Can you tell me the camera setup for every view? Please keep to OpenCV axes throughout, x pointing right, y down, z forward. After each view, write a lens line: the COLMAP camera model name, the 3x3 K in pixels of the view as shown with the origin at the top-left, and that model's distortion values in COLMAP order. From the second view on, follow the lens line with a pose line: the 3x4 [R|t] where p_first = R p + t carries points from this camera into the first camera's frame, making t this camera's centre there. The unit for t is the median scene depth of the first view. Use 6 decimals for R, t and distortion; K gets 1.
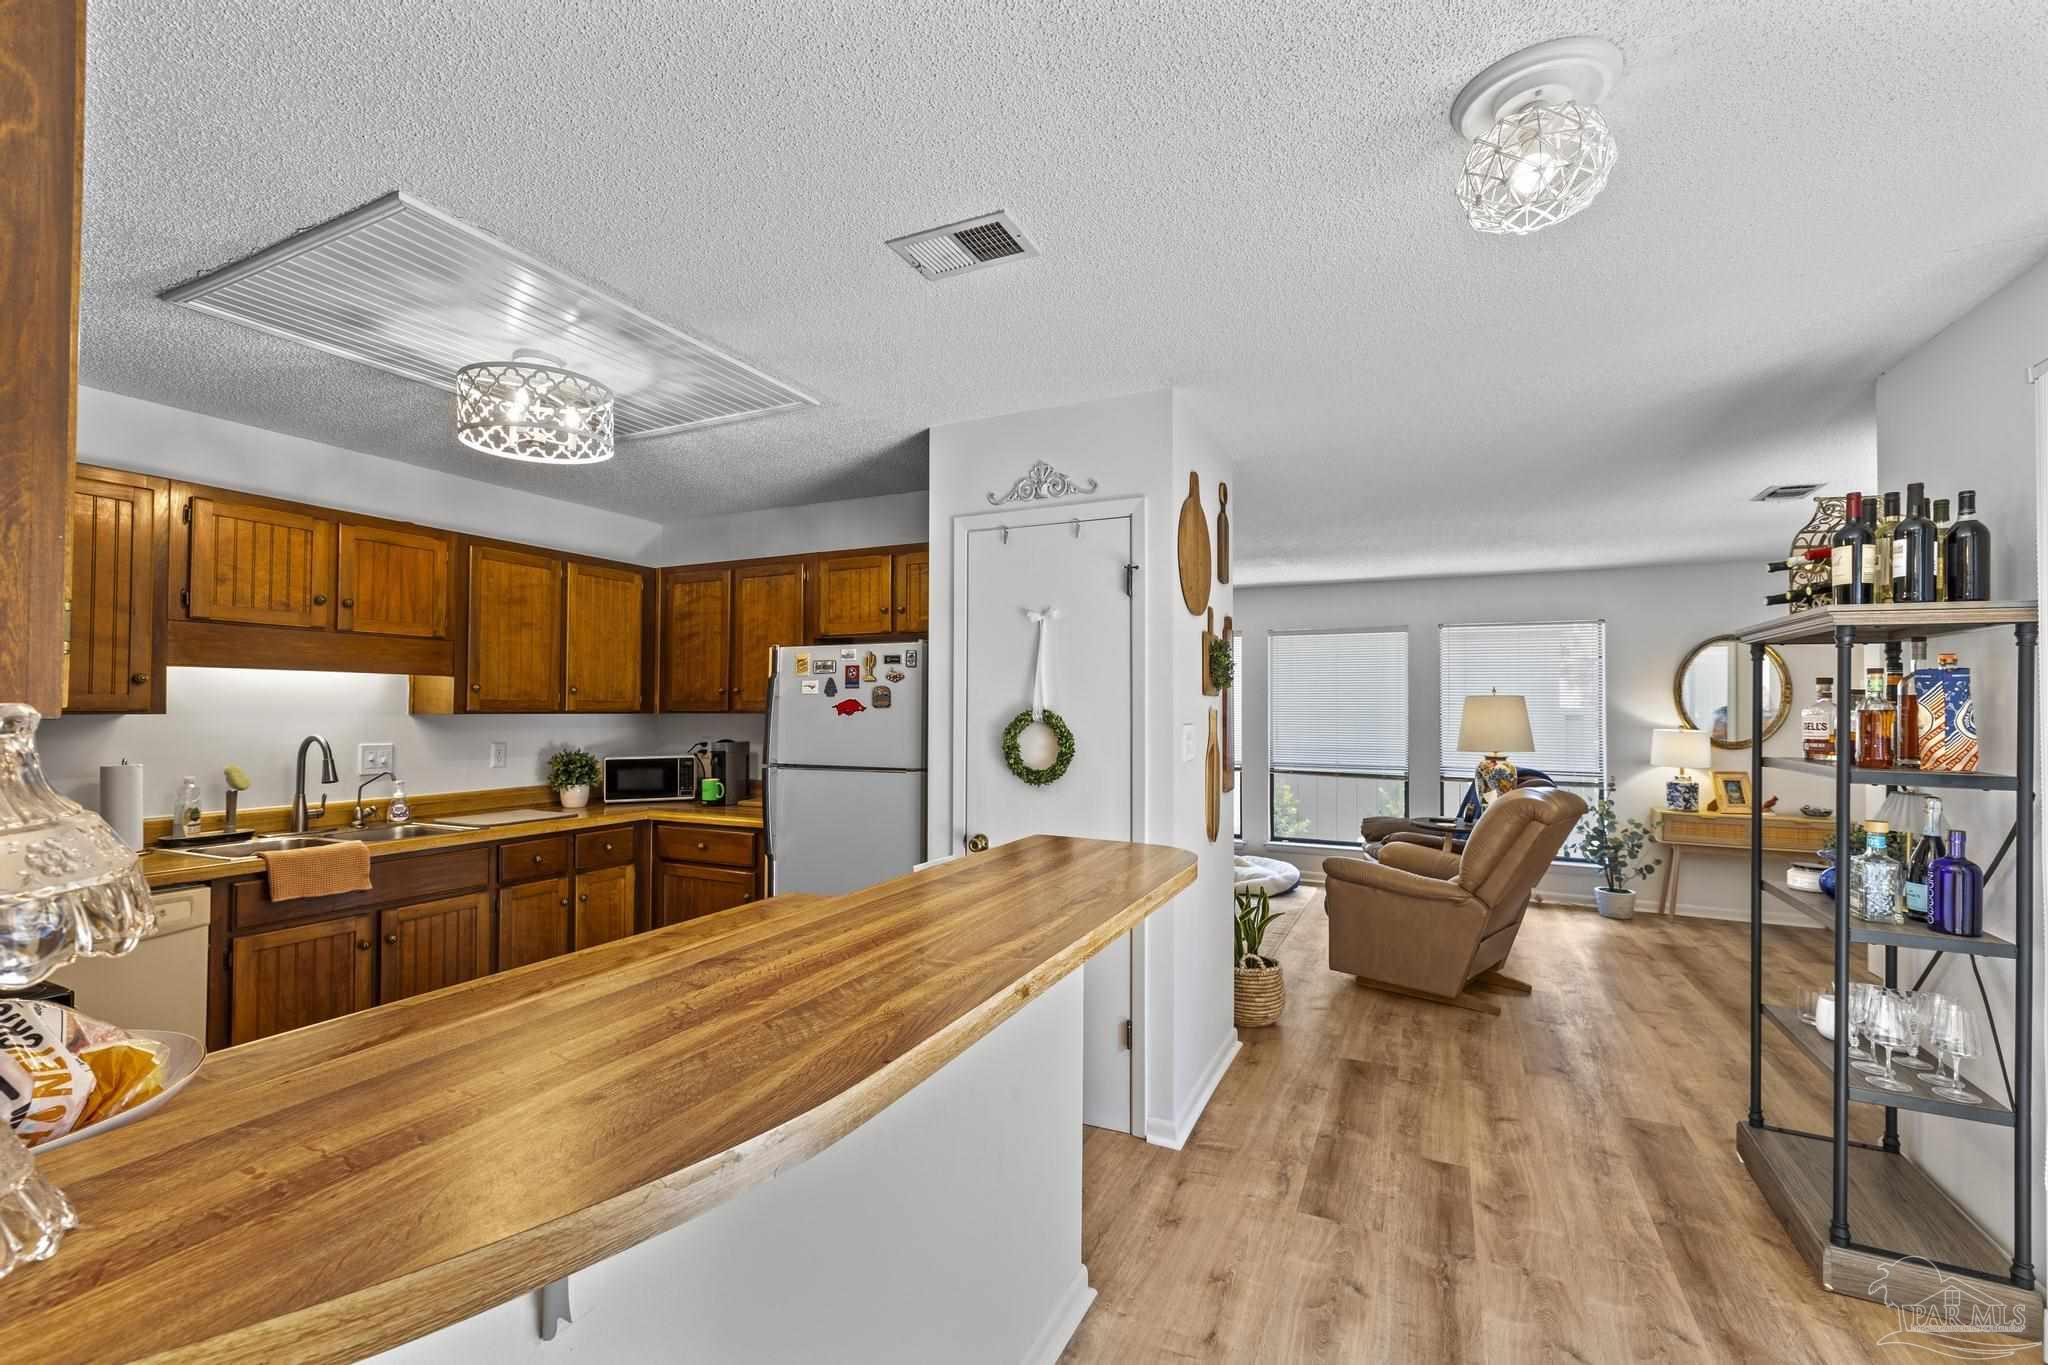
lens RADIAL K [[862.9, 0, 1008.8], [0, 862.9, 689.5], [0, 0, 1]] dist [-0.000270, 0.001298]
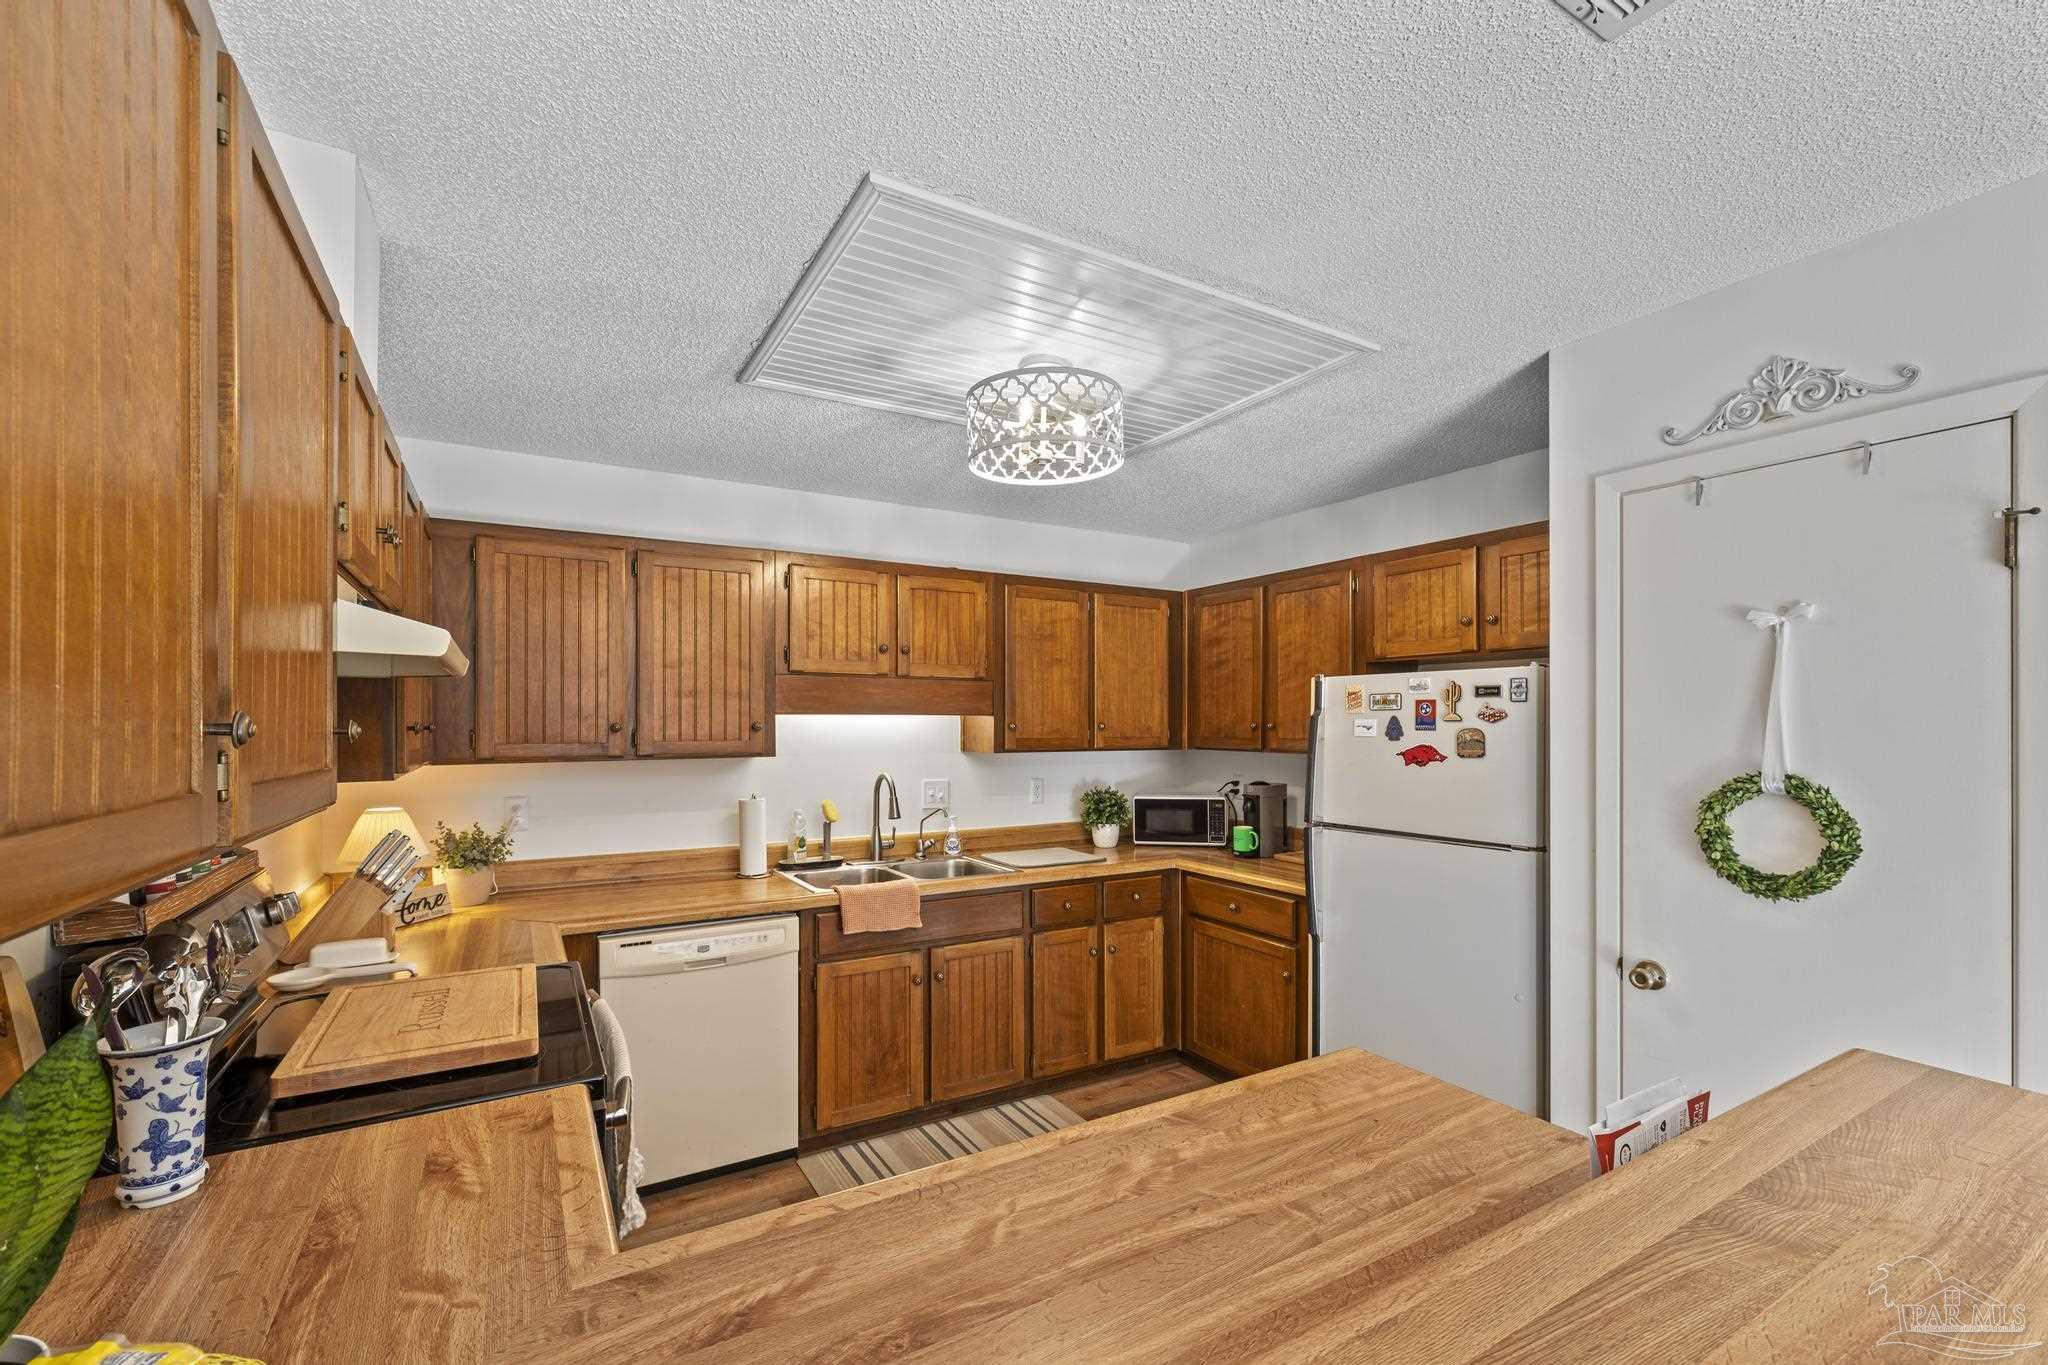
lens RADIAL K [[862.9, 0, 1020.1], [0, 862.9, 718.0], [0, 0, 1]] dist [-0.000270, 0.001298]
pose [[0.832362, -0.004747, -0.554212, -0.065638], [0.014227, 0.999817, 0.012804, -0.029082], [0.554049, -0.018542, 0.832277, 0.203072]]
